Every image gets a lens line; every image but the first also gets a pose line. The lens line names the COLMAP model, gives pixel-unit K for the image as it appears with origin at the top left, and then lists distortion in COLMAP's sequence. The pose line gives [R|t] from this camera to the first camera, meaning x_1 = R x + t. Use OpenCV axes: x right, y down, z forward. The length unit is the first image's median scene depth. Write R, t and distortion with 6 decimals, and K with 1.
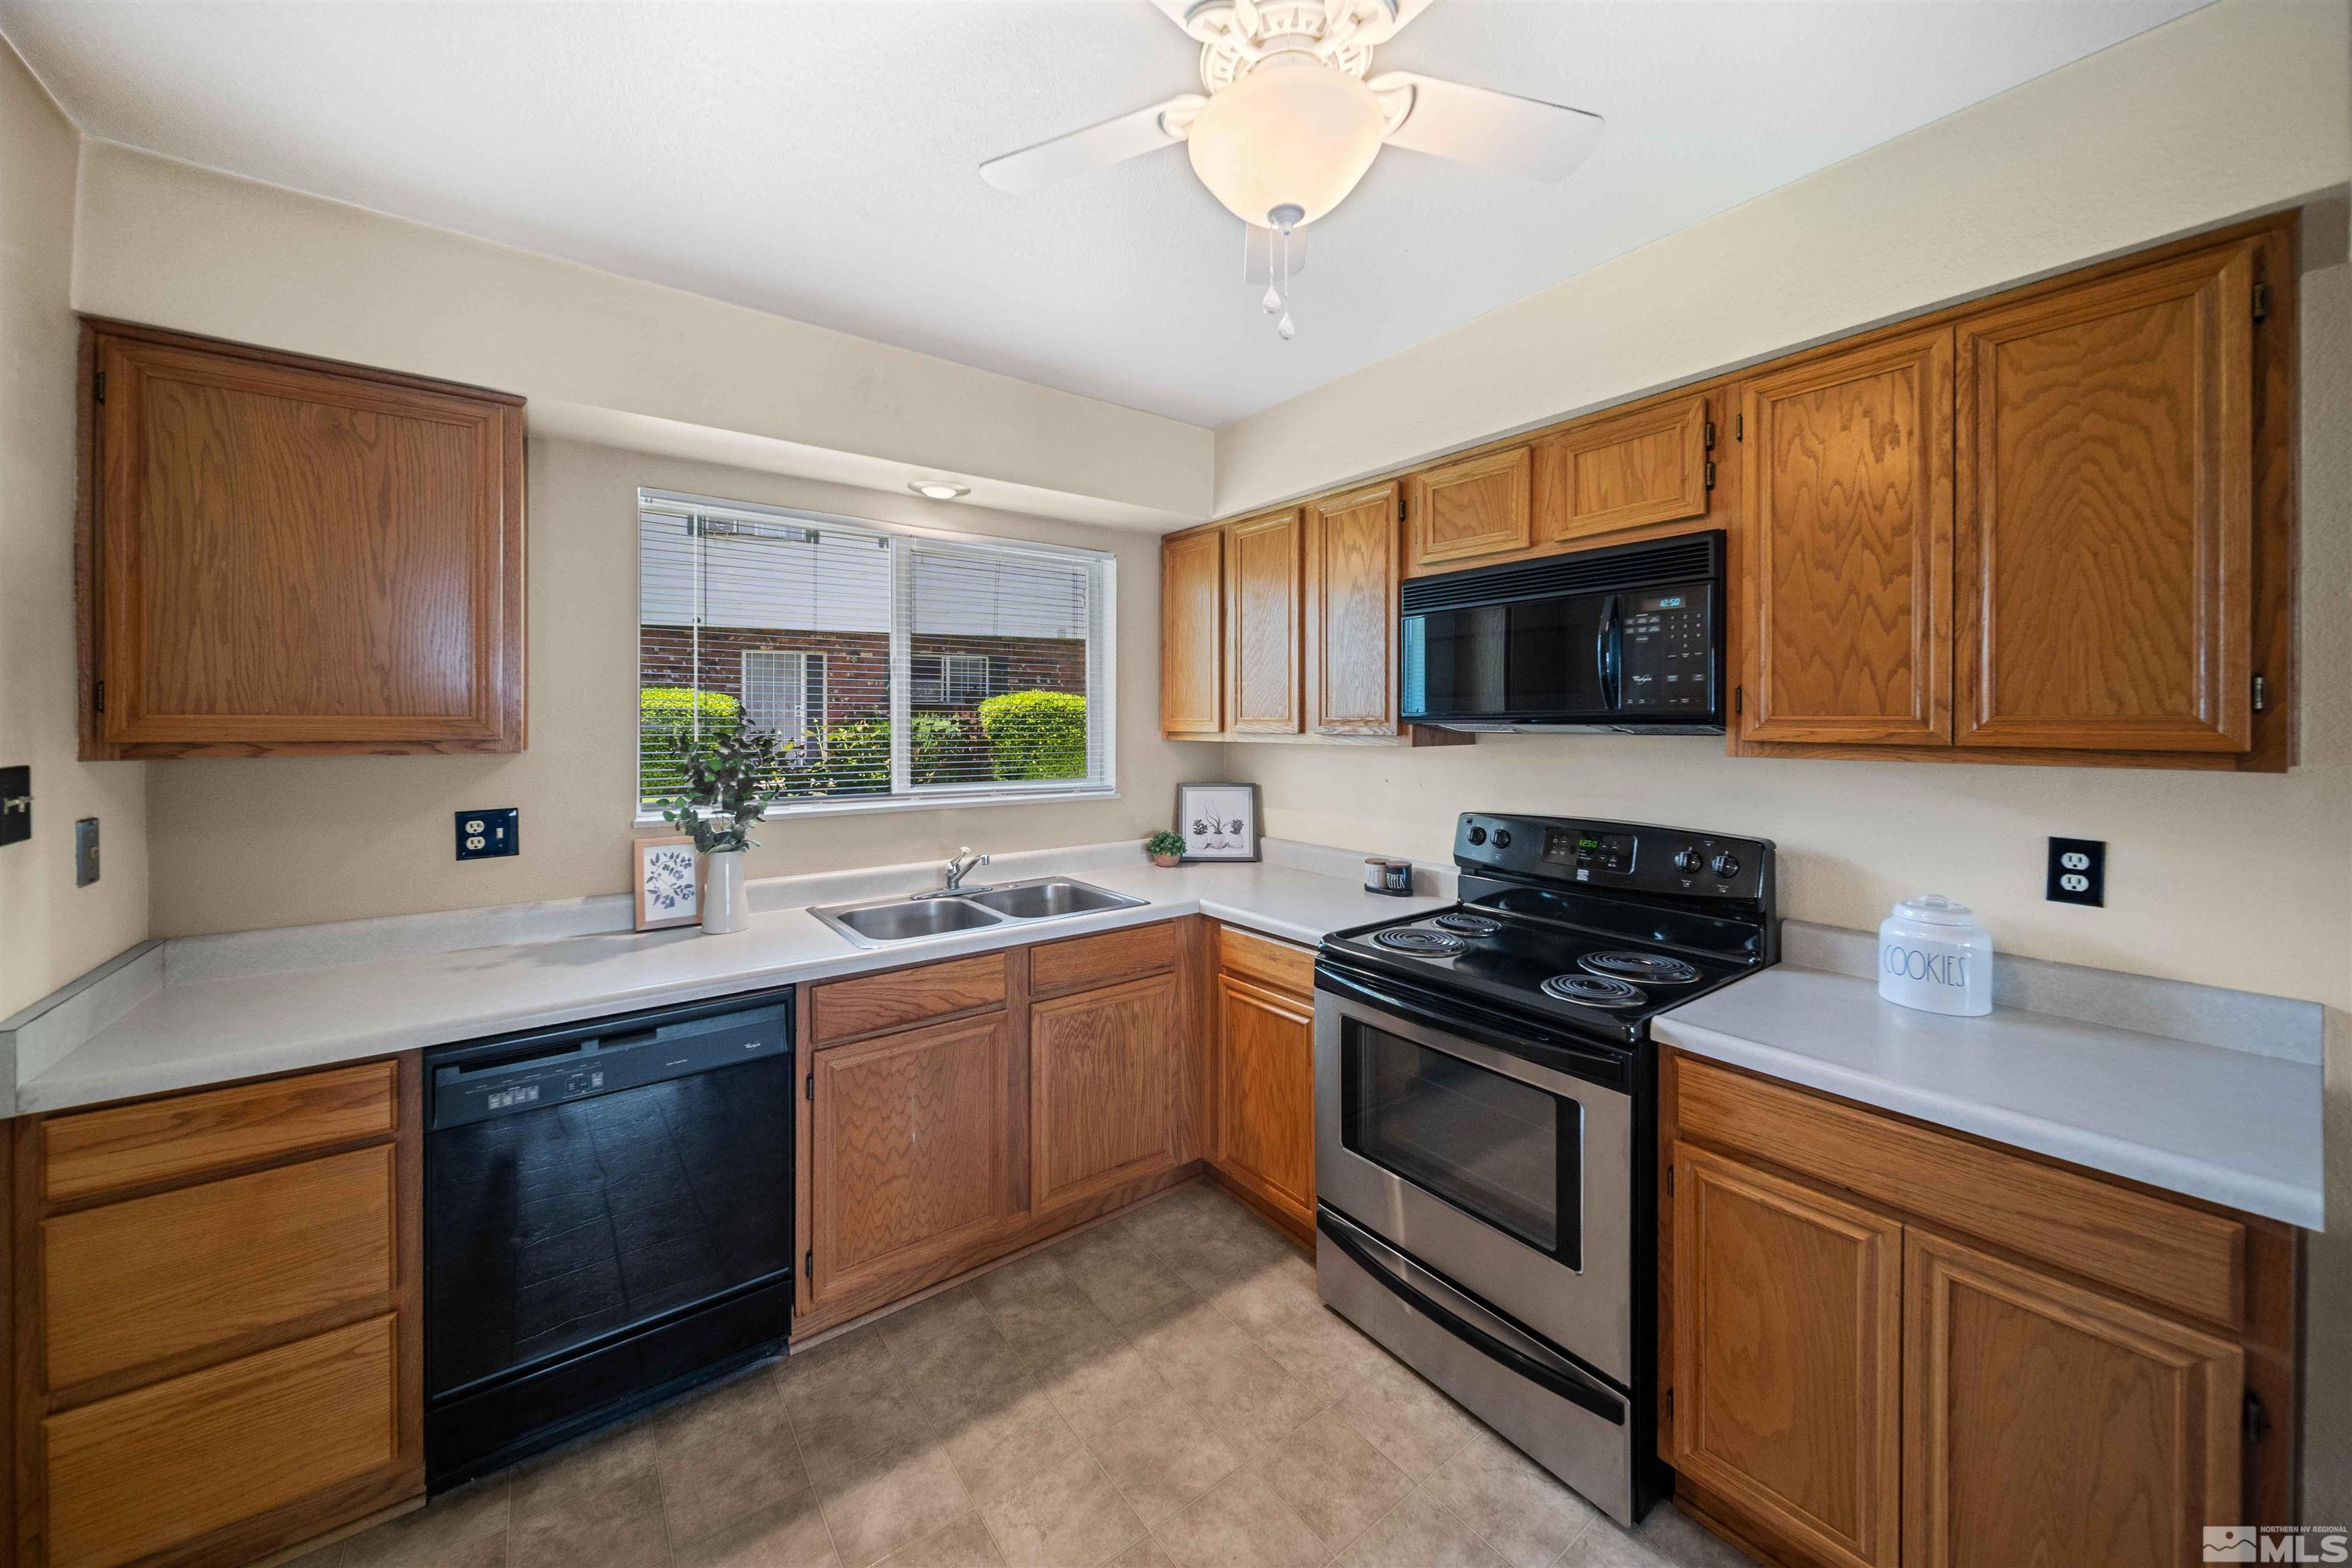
lens RADIAL K [[849.2, 0, 1166.4], [0, 849.2, 723.4], [0, 0, 1]] dist [-0.001304, -0.000242]
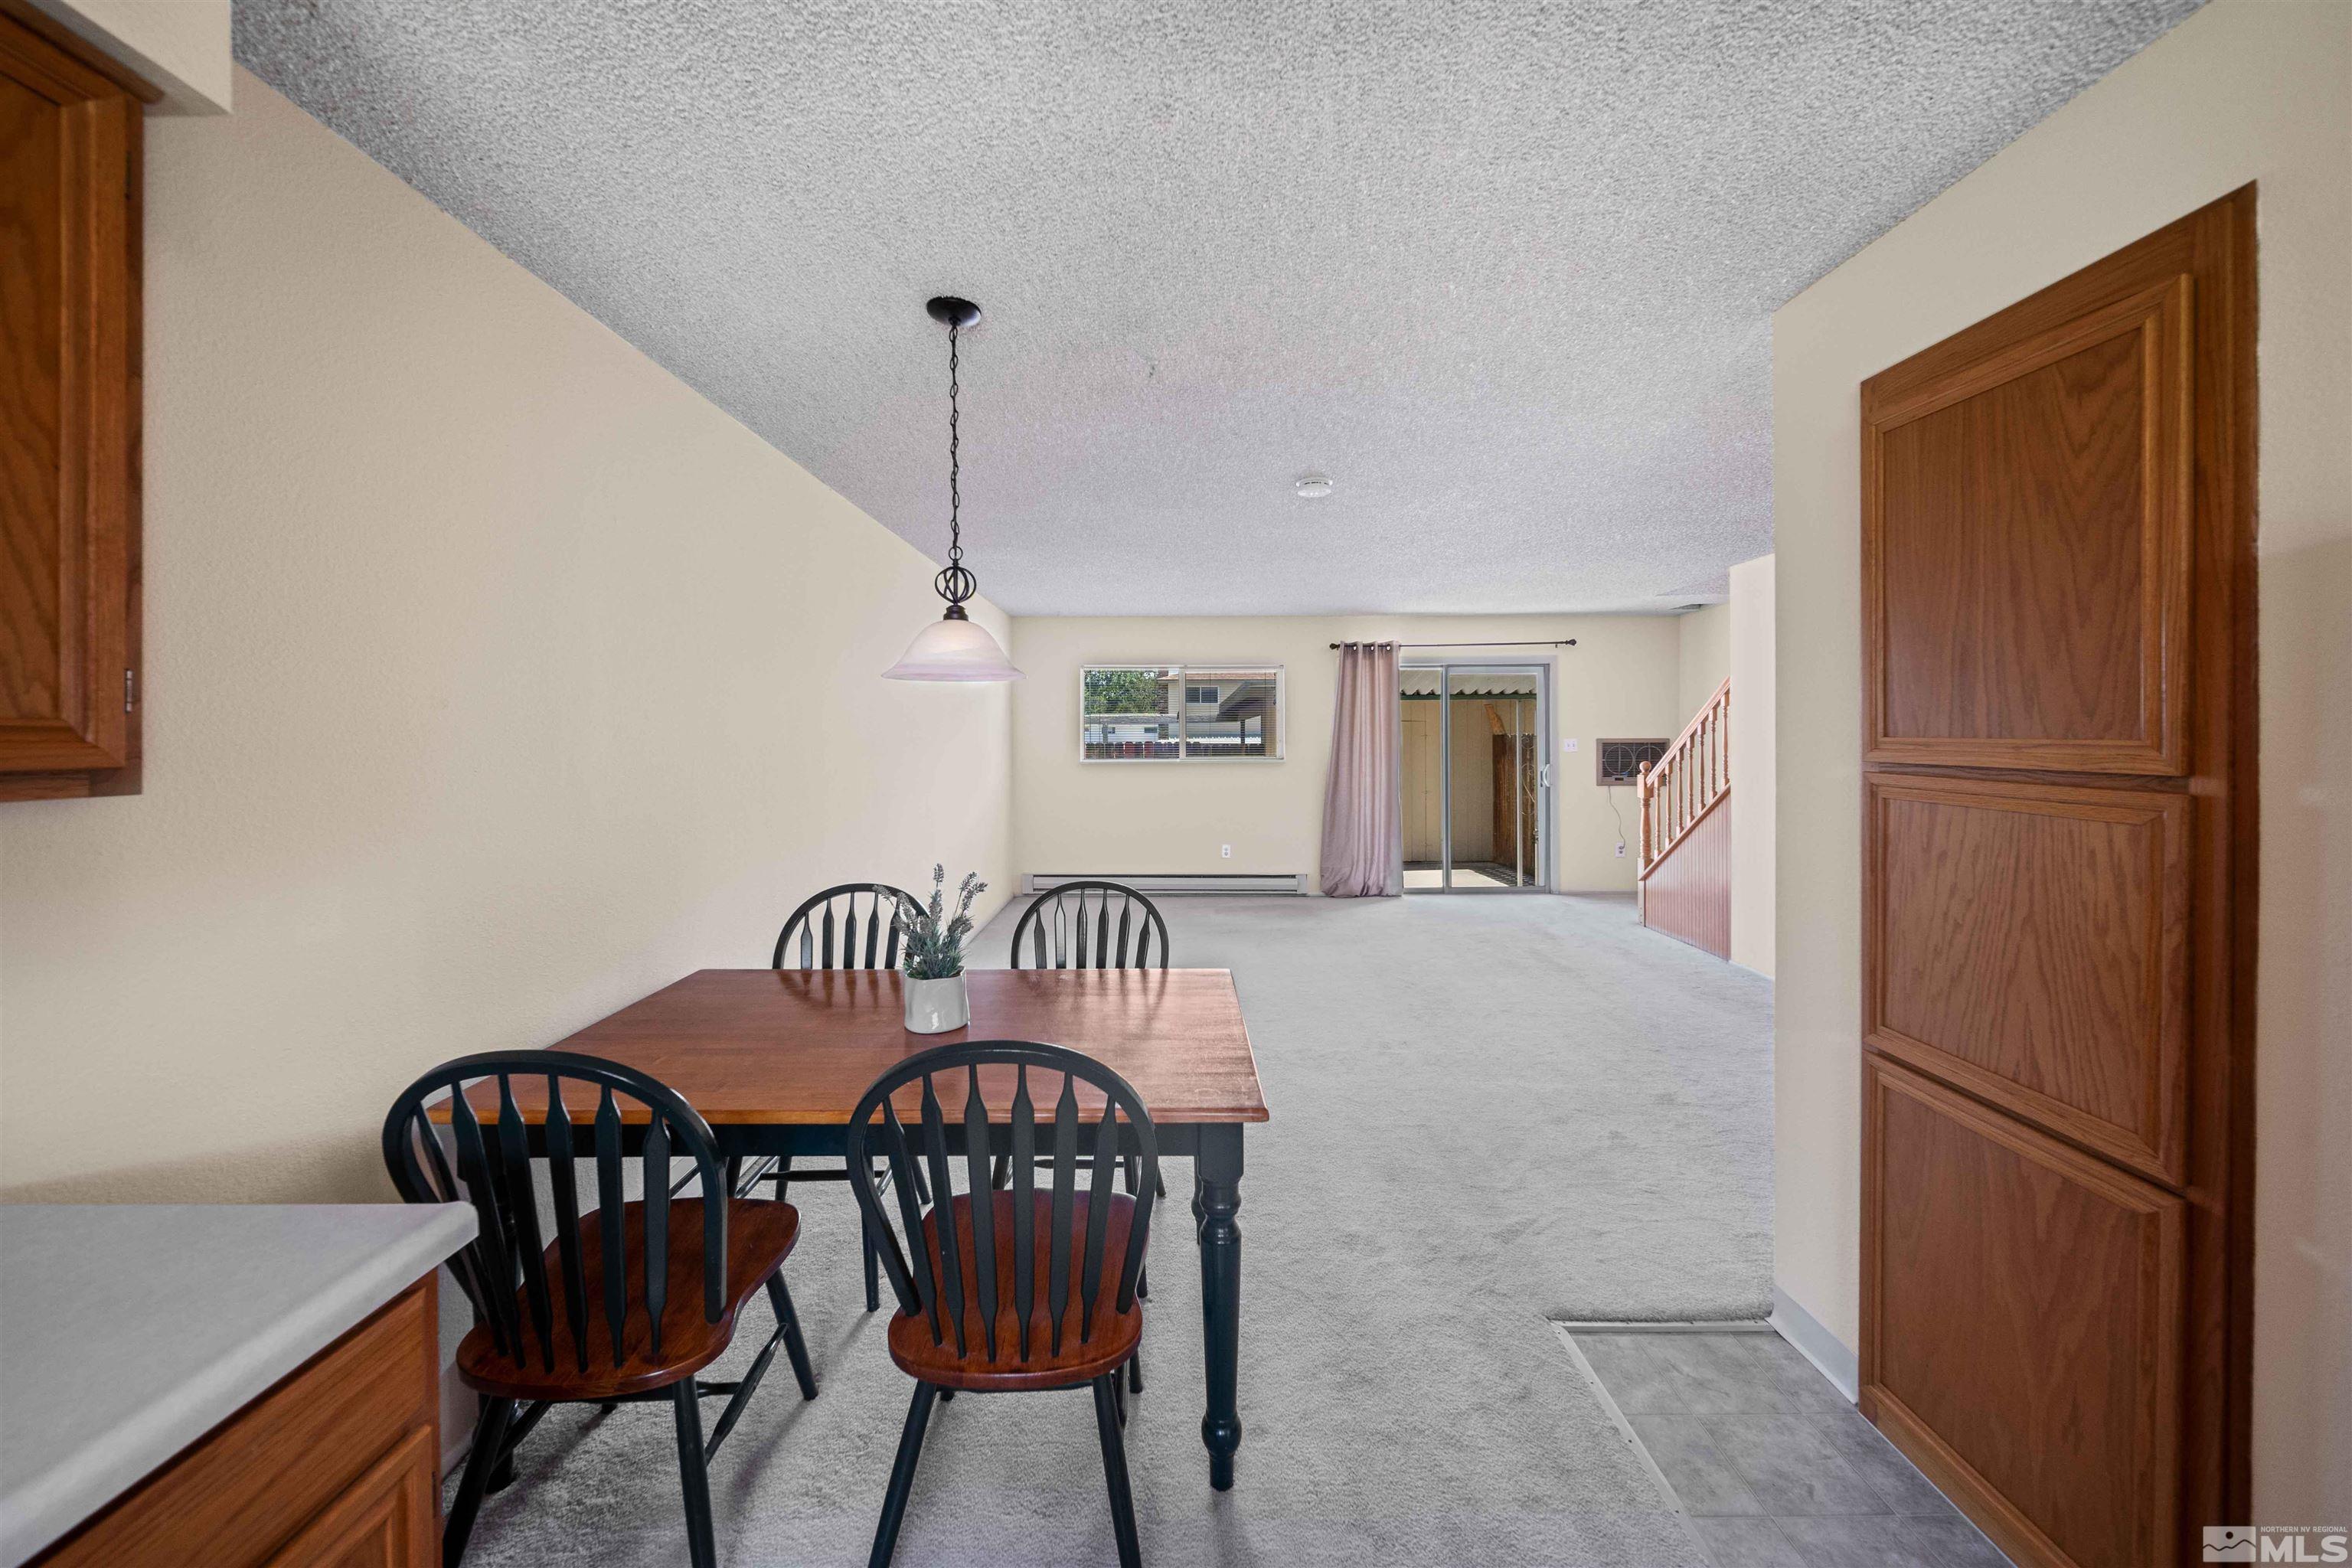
lens RADIAL K [[851.5, 0, 1174.8], [0, 851.5, 769.4], [0, 0, 1]] dist [-0.000076, -0.000056]
pose [[-0.804129, -0.015568, 0.594251, 0.039369], [0.007277, 0.999324, 0.036027, 0.007134], [-0.594411, 0.033295, -0.803472, 0.565054]]
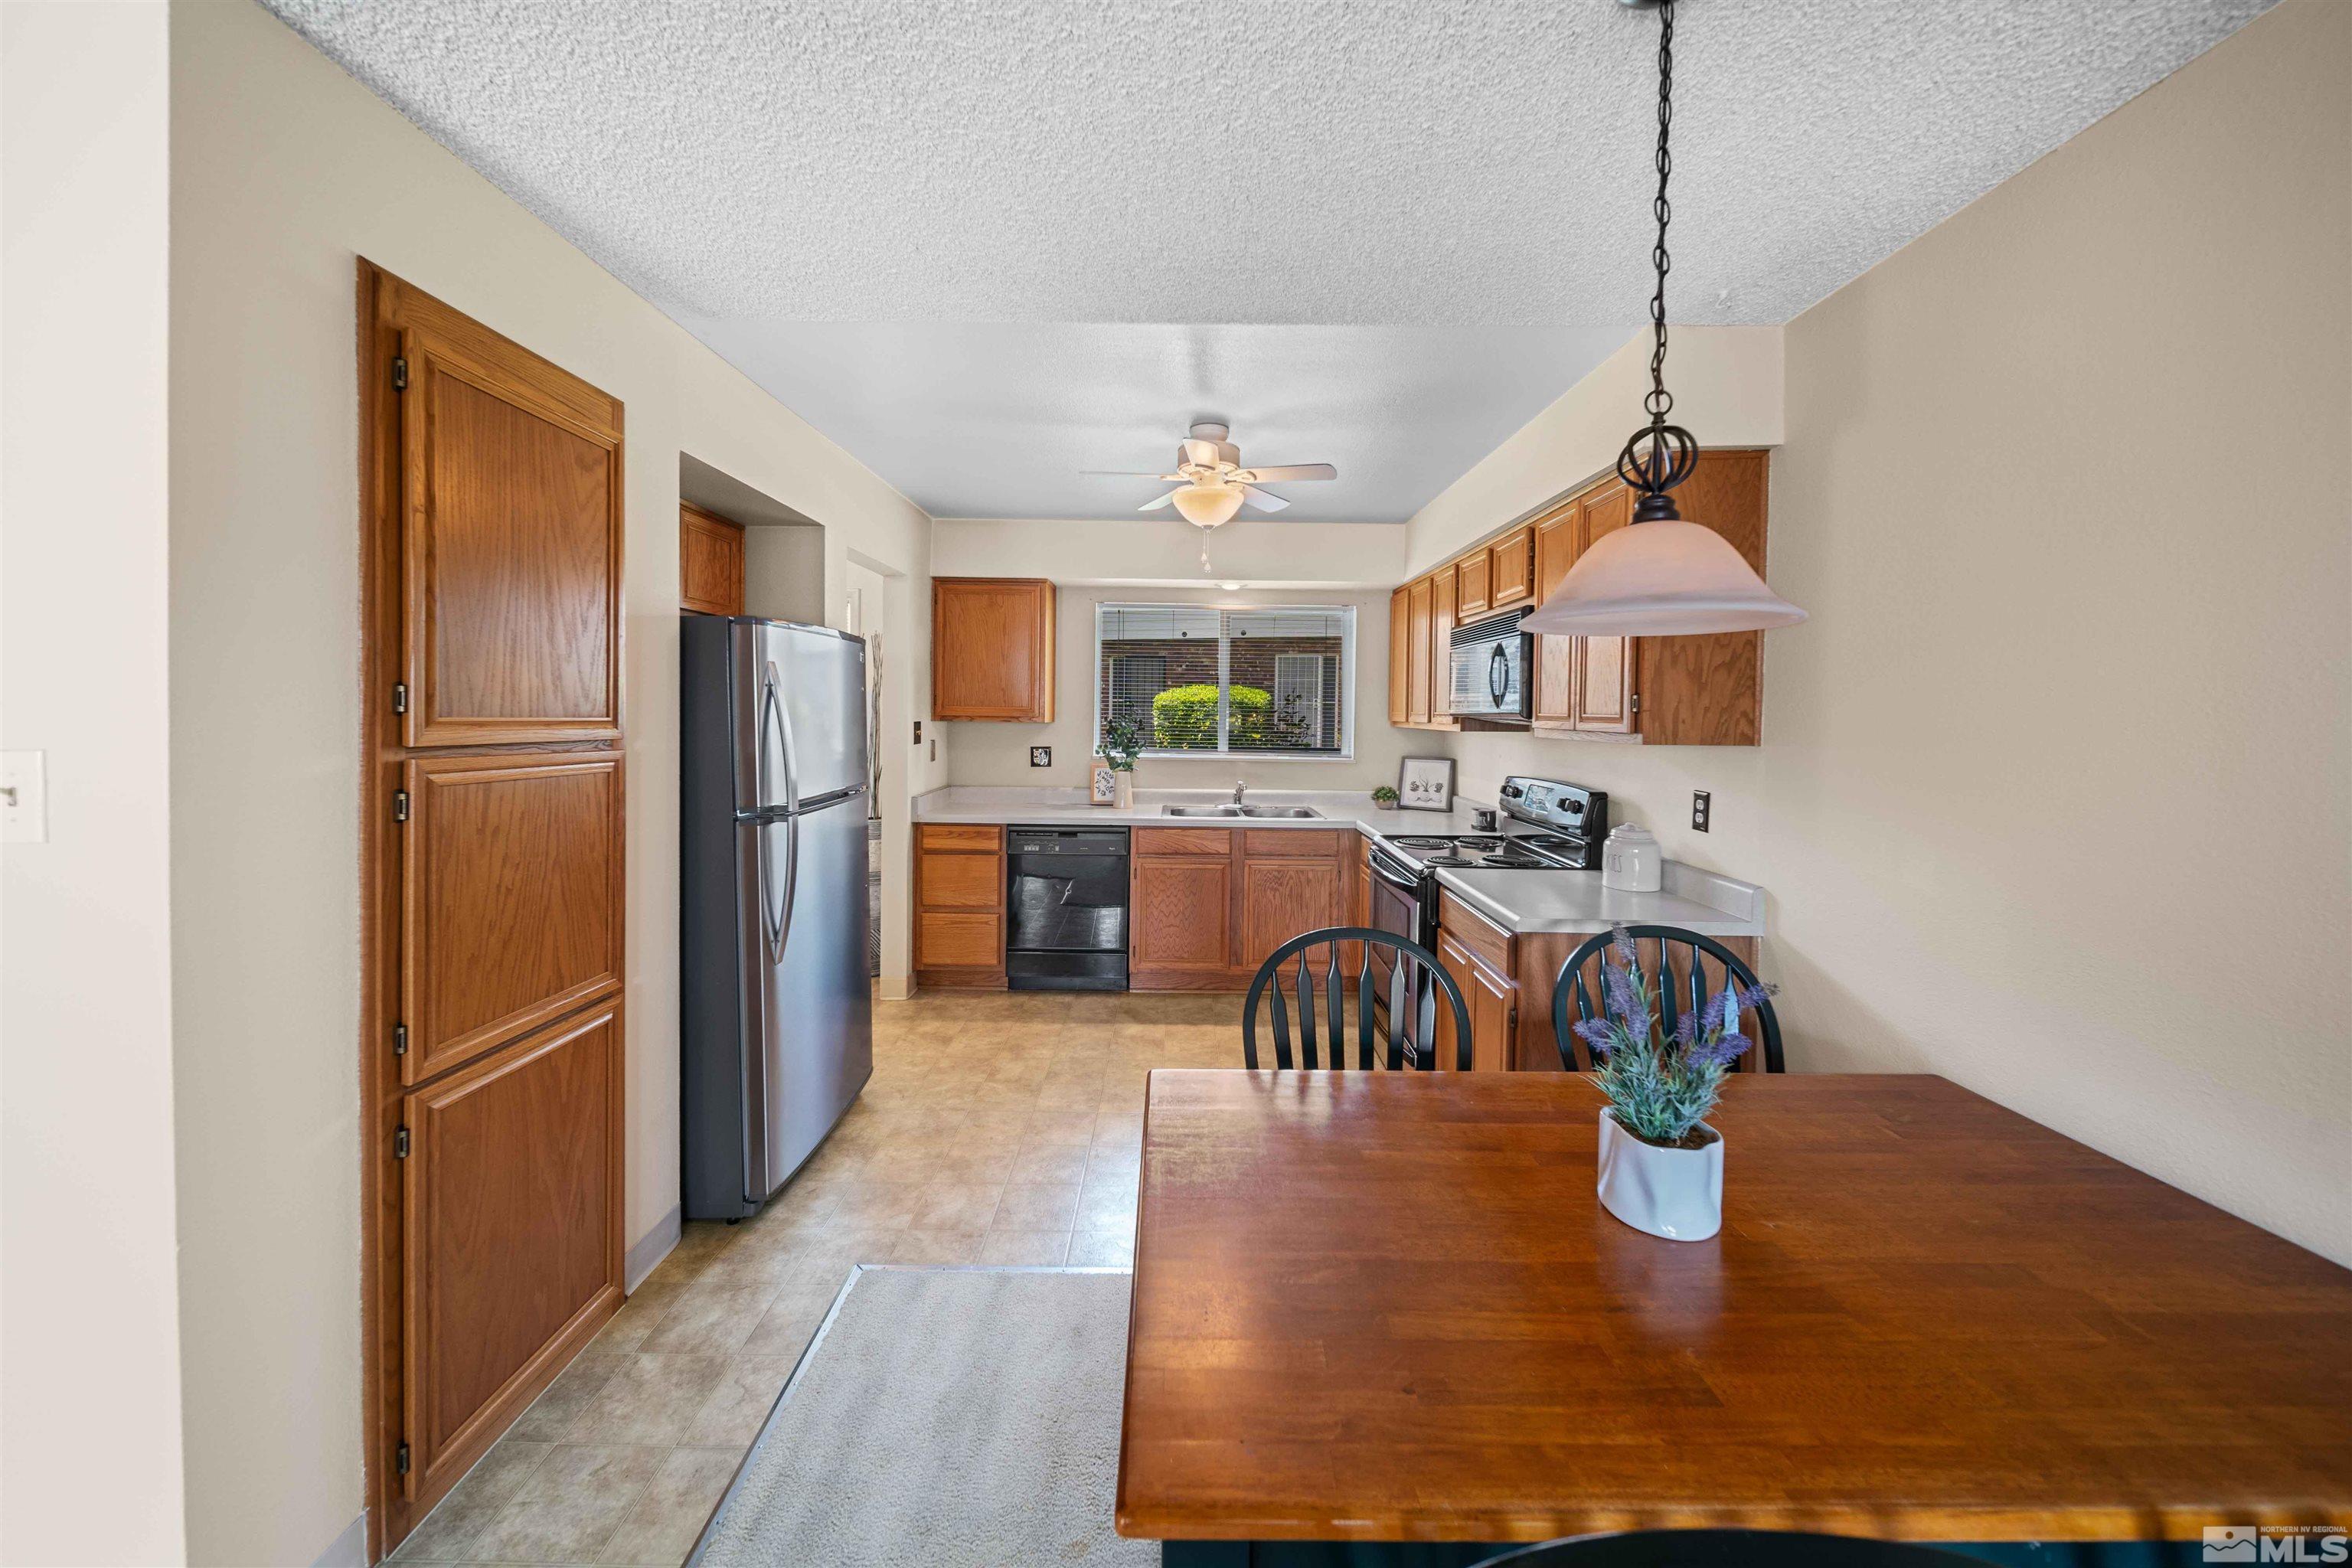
lens RADIAL K [[849.2, 0, 1166.4], [0, 849.2, 723.4], [0, 0, 1]] dist [-0.001304, -0.000242]
pose [[0.797192, 0.020022, -0.603394, 0.867285], [-0.014419, 0.999796, 0.014125, -0.002439], [0.603554, -0.002560, 0.797318, -0.649825]]
